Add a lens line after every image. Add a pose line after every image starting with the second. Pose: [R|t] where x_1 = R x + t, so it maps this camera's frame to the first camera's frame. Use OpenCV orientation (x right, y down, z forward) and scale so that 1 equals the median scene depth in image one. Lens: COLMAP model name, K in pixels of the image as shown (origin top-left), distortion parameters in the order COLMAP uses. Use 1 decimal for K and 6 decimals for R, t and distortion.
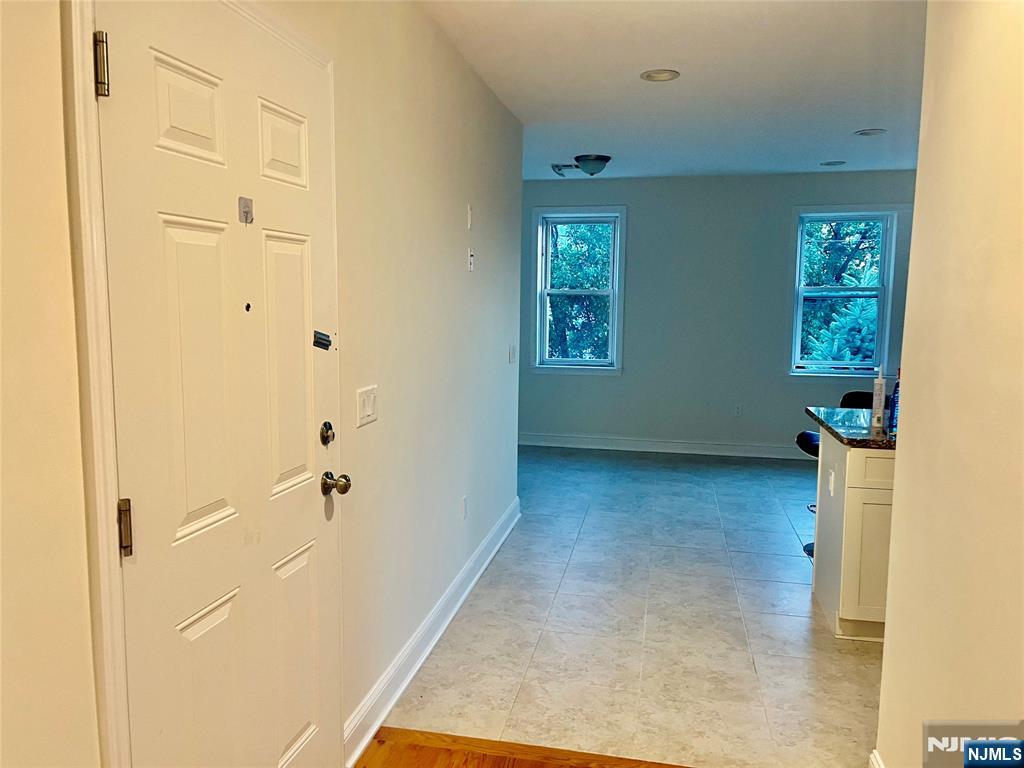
lens RADIAL K [[761.2, 0, 504.9], [0, 761.2, 380.5], [0, 0, 1]] dist [0.060484, -0.062726]
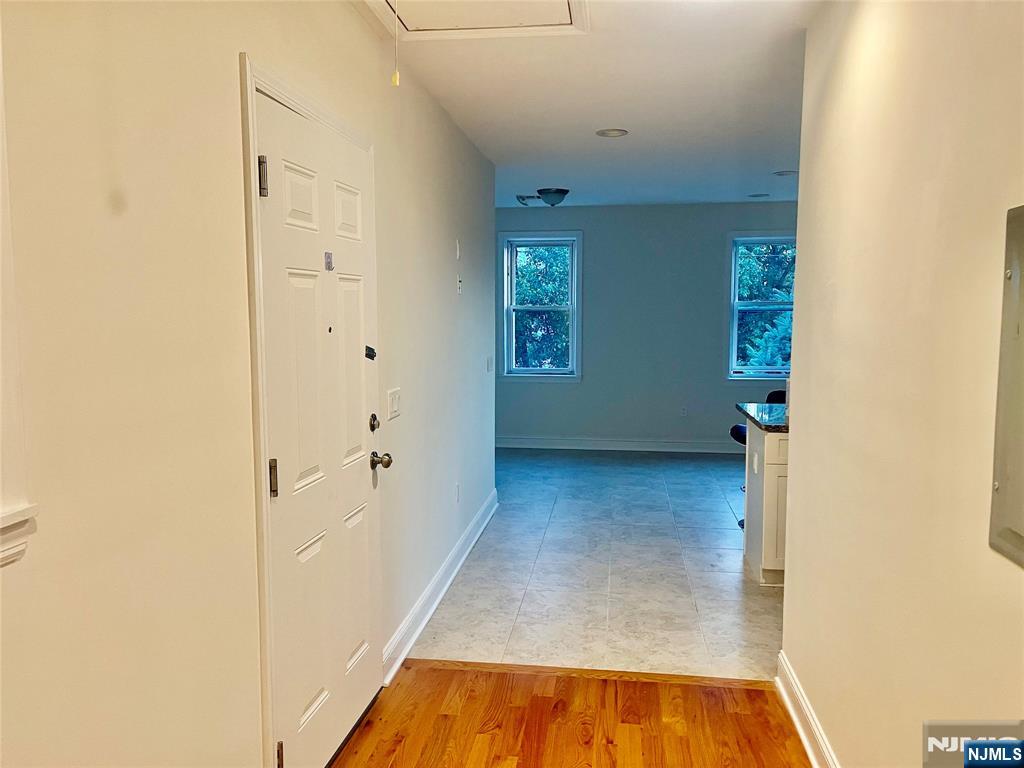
lens RADIAL K [[761.2, 0, 504.9], [0, 761.2, 380.5], [0, 0, 1]] dist [0.060484, -0.062726]
pose [[0.998016, -0.016536, 0.060758, -0.044694], [0.017515, 0.999725, -0.015609, 0.010872], [-0.060483, 0.016642, 0.998030, -0.182416]]
